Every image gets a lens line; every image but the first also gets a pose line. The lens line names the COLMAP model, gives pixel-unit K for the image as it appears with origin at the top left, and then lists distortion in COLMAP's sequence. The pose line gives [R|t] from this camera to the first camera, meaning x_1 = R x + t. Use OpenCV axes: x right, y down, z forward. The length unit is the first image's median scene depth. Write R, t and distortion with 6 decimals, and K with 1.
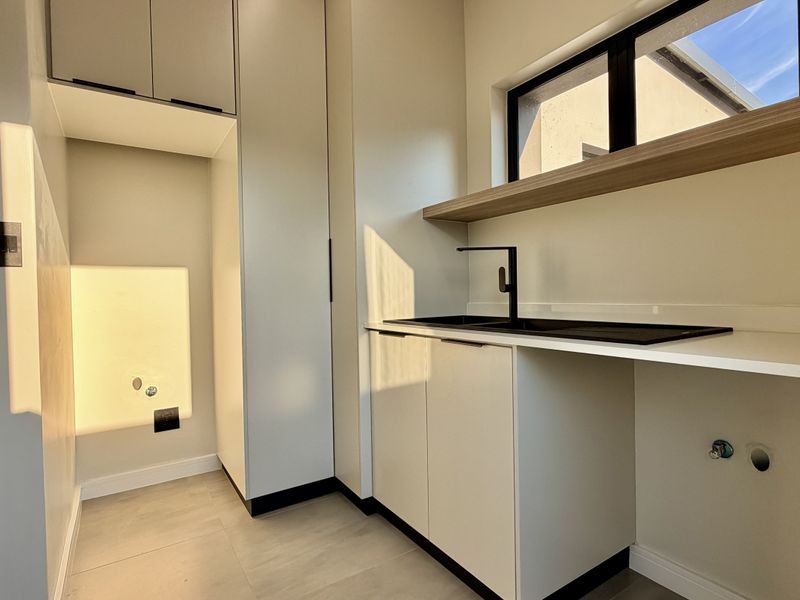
lens RADIAL K [[420.4, 0, 383.3], [0, 420.4, 300.0], [0, 0, 1]] dist [-0.018234, 0.000142]
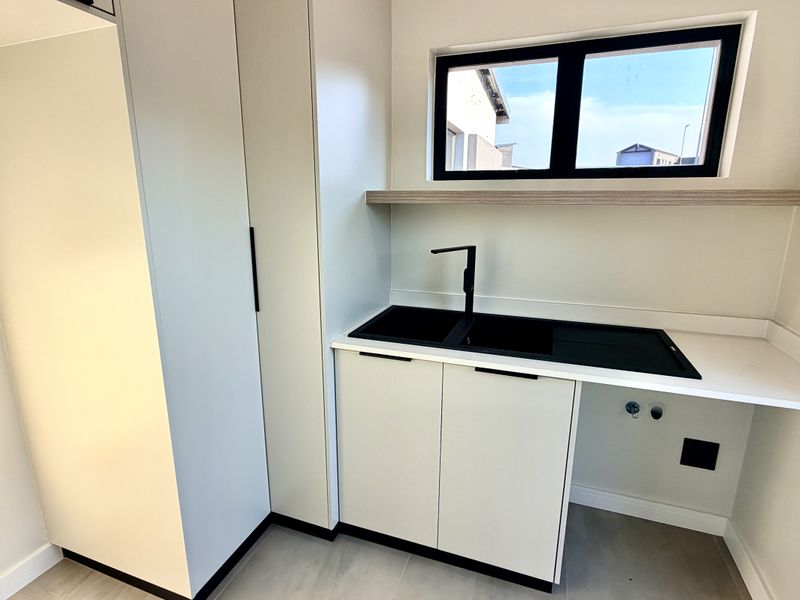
lens RADIAL K [[424.8, 0, 395.7], [0, 424.8, 300.0], [0, 0, 1]] dist [-0.000988, -0.000206]
pose [[0.792501, -0.118592, 0.598229, -0.451034], [-0.006987, 0.979082, 0.203347, -0.203659], [-0.609830, -0.165332, 0.775095, 0.304111]]
